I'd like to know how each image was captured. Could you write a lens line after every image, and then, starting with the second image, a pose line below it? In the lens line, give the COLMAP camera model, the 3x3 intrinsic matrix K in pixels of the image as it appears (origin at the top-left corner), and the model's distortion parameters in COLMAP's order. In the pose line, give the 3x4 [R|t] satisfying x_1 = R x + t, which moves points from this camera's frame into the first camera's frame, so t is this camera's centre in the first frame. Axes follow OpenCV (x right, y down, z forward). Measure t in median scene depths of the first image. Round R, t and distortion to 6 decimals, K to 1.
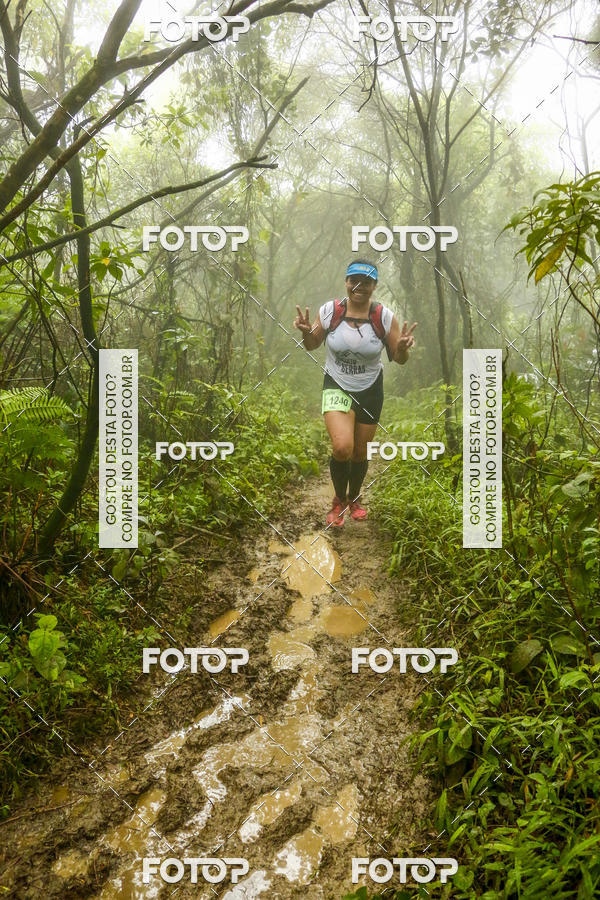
lens RADIAL K [[801.7, 0, 298.8], [0, 801.7, 451.6], [0, 0, 1]] dist [-0.151747, 0.189297]
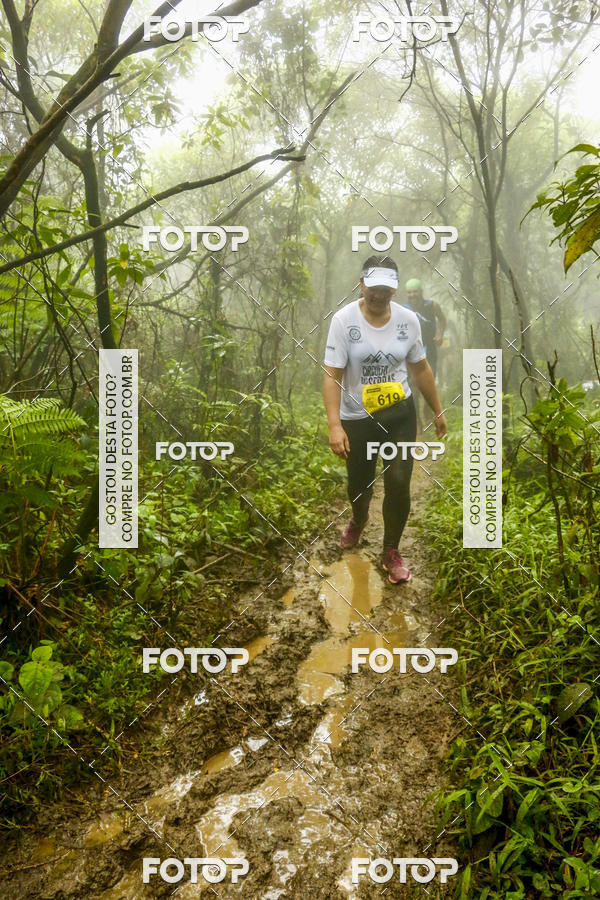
lens RADIAL K [[805.1, 0, 305.6], [0, 805.1, 455.0], [0, 0, 1]] dist [-0.155093, 0.196673]
pose [[0.996949, -0.001069, -0.078052, 0.044593], [0.000449, 0.999968, -0.007958, -0.006362], [0.078058, 0.007898, 0.996918, 0.076124]]
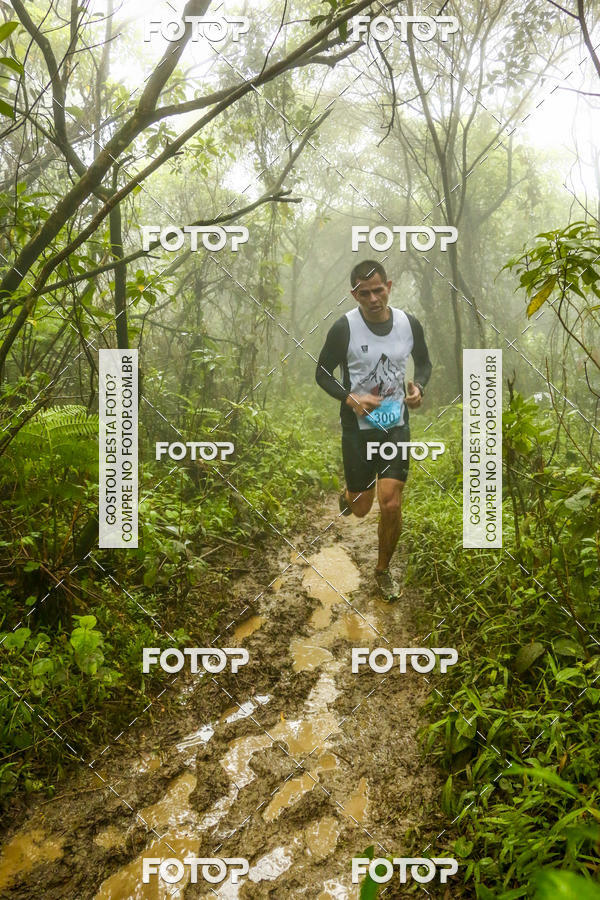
lens RADIAL K [[799.2, 0, 305.3], [0, 799.2, 451.1], [0, 0, 1]] dist [-0.153123, 0.191341]
pose [[0.999797, 0.005963, -0.019243, 0.000923], [-0.006360, 0.999767, -0.020639, 0.001086], [0.019115, 0.020757, 0.999602, -0.063455]]
